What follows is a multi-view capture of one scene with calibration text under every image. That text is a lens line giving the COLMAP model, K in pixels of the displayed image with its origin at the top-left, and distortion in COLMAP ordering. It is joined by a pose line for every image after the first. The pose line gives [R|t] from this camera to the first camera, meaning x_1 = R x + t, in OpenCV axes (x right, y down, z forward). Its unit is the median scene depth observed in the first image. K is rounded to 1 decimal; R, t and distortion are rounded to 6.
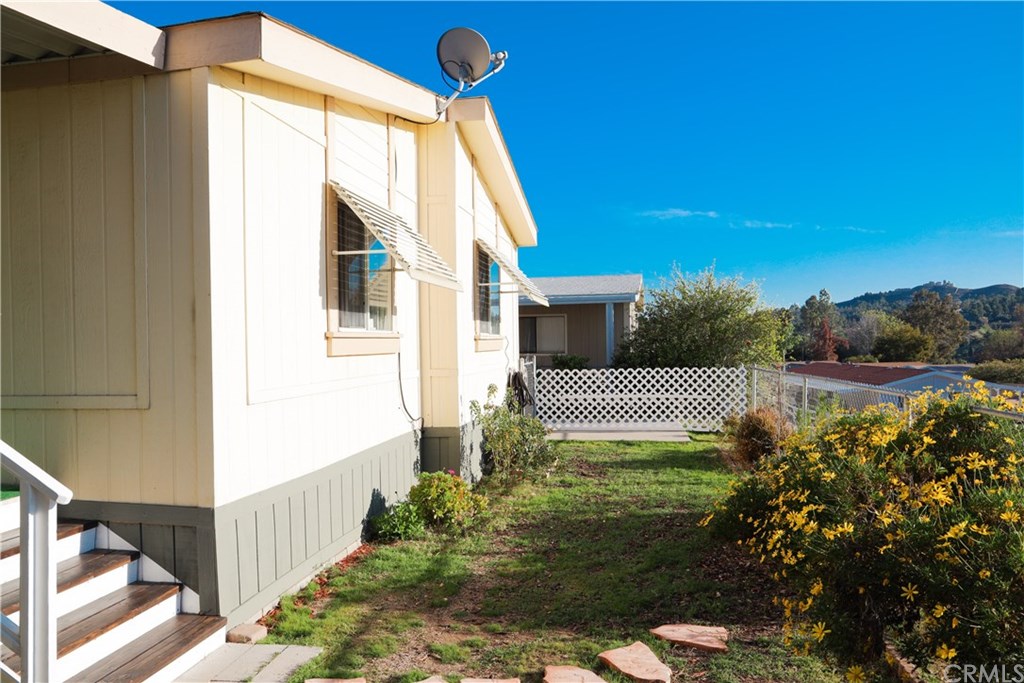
lens RADIAL K [[709.2, 0, 520.1], [0, 709.2, 348.4], [0, 0, 1]] dist [-0.059957, 0.008806]
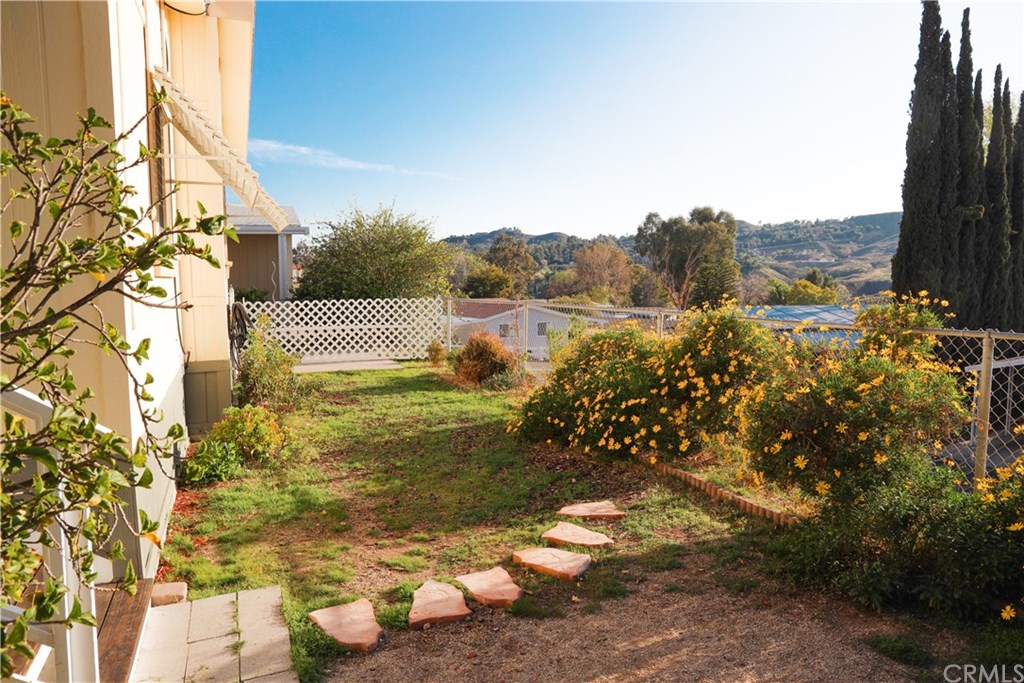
lens RADIAL K [[709.2, 0, 522.0], [0, 709.2, 340.0], [0, 0, 1]] dist [-0.059957, 0.008806]
pose [[0.847758, -0.035774, 0.529175, -0.307468], [-0.004825, 0.997161, 0.075141, 0.020075], [-0.530361, -0.066255, 0.845179, 0.041616]]
